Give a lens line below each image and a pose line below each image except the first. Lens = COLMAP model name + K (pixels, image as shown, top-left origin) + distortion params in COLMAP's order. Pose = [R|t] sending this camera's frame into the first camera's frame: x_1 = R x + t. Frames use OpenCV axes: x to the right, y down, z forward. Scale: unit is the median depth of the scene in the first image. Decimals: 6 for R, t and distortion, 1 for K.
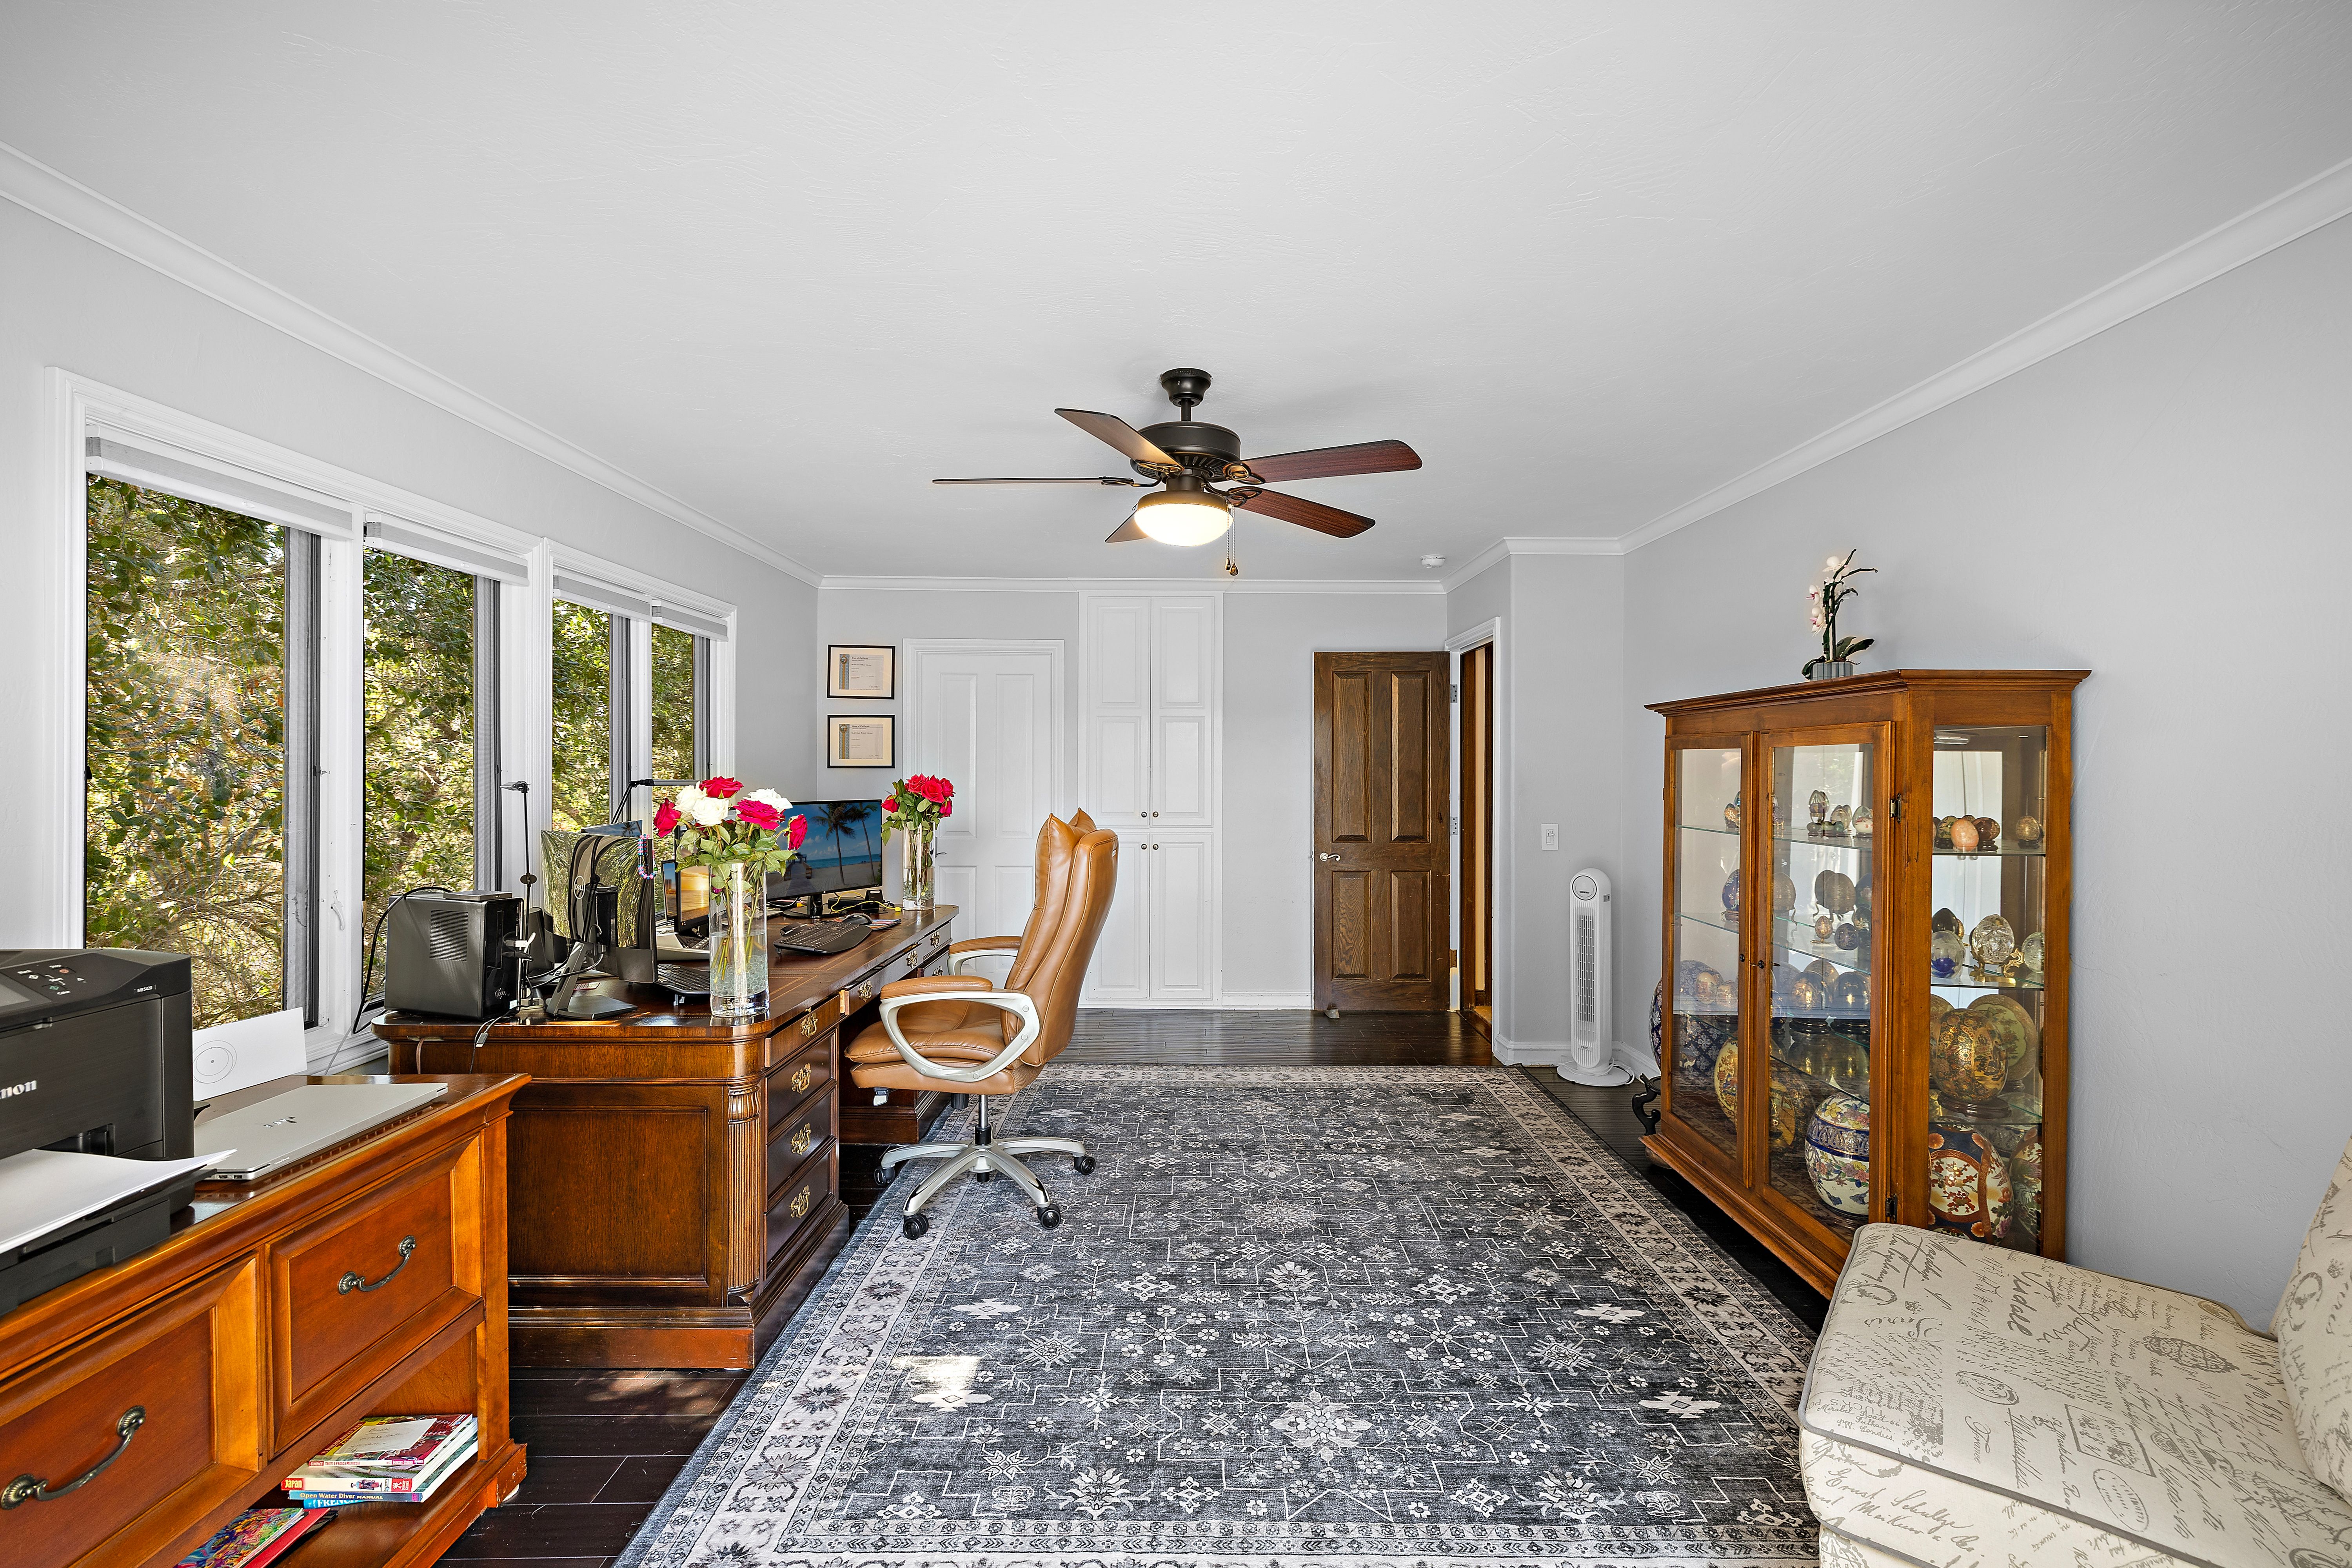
lens RADIAL K [[1005.6, 0, 1178.2], [0, 1005.6, 775.7], [0, 0, 1]] dist [0.007955, -0.001148]
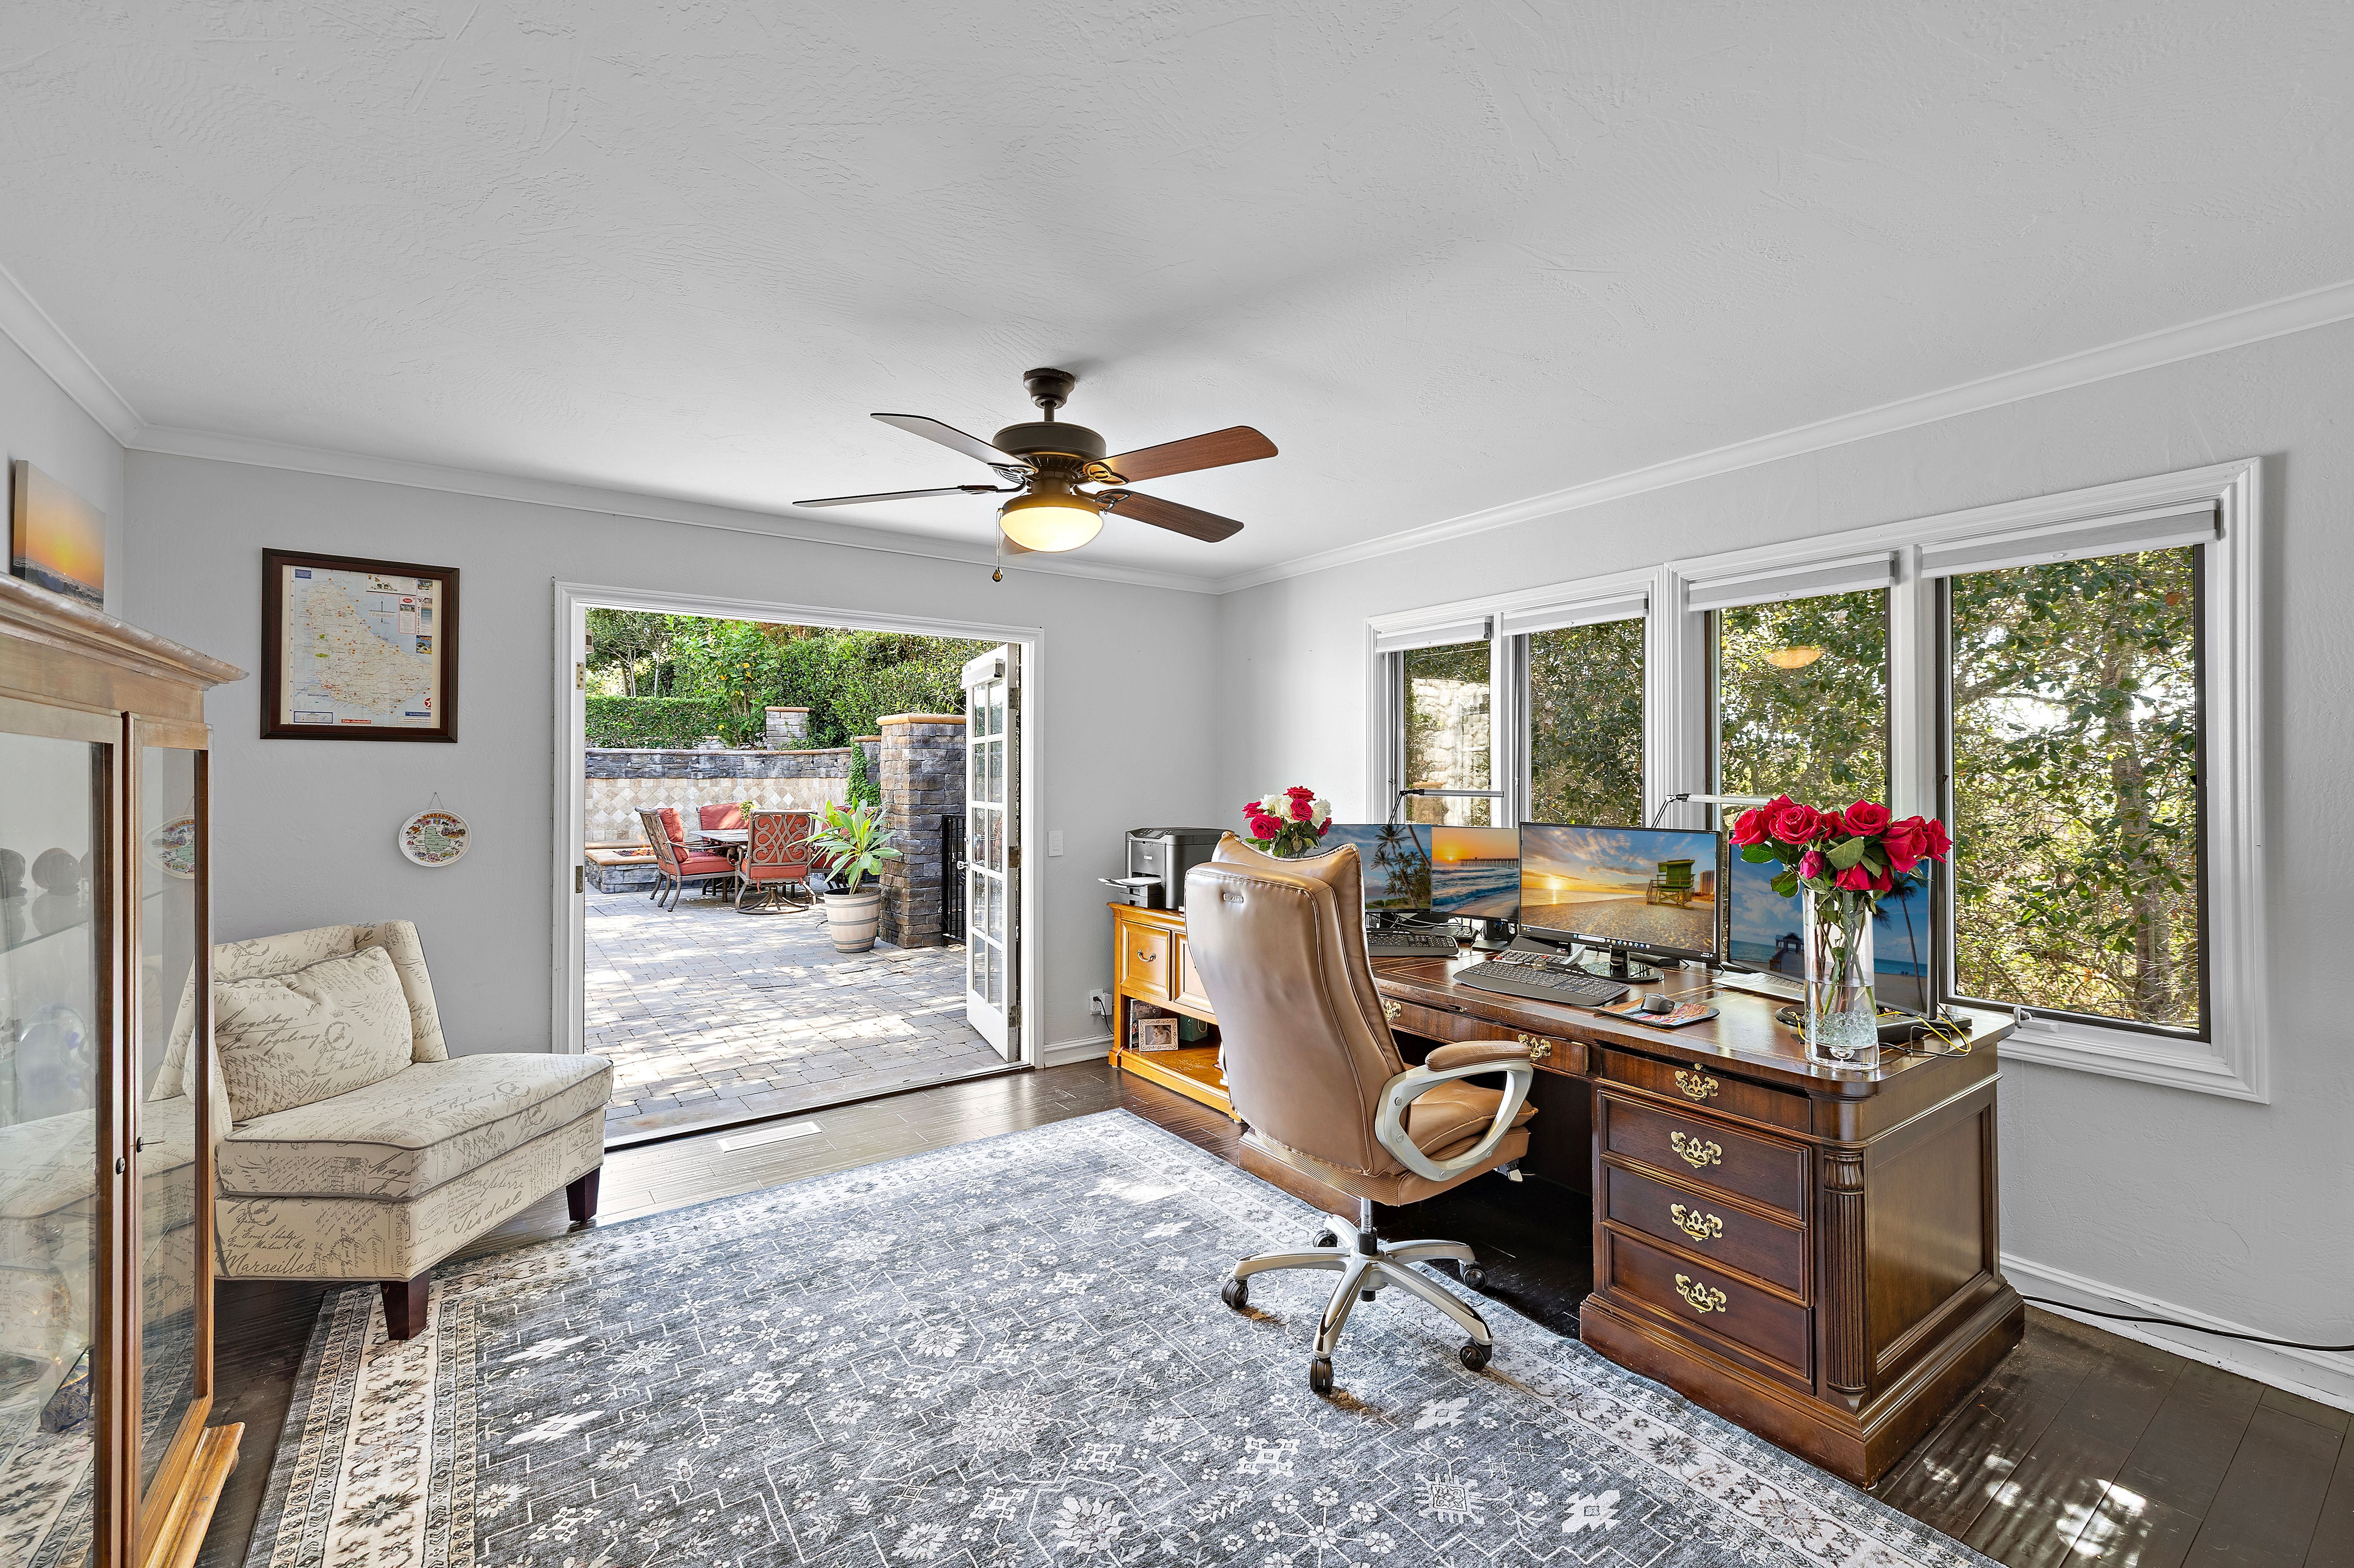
lens RADIAL K [[1006.3, 0, 1179.9], [0, 1006.3, 775.2], [0, 0, 1]] dist [0.007955, -0.001148]
pose [[-0.814261, -0.002890, -0.580491, 0.502302], [-0.007333, 0.999959, 0.005307, -0.018089], [0.580452, 0.008578, -0.814249, 2.010712]]
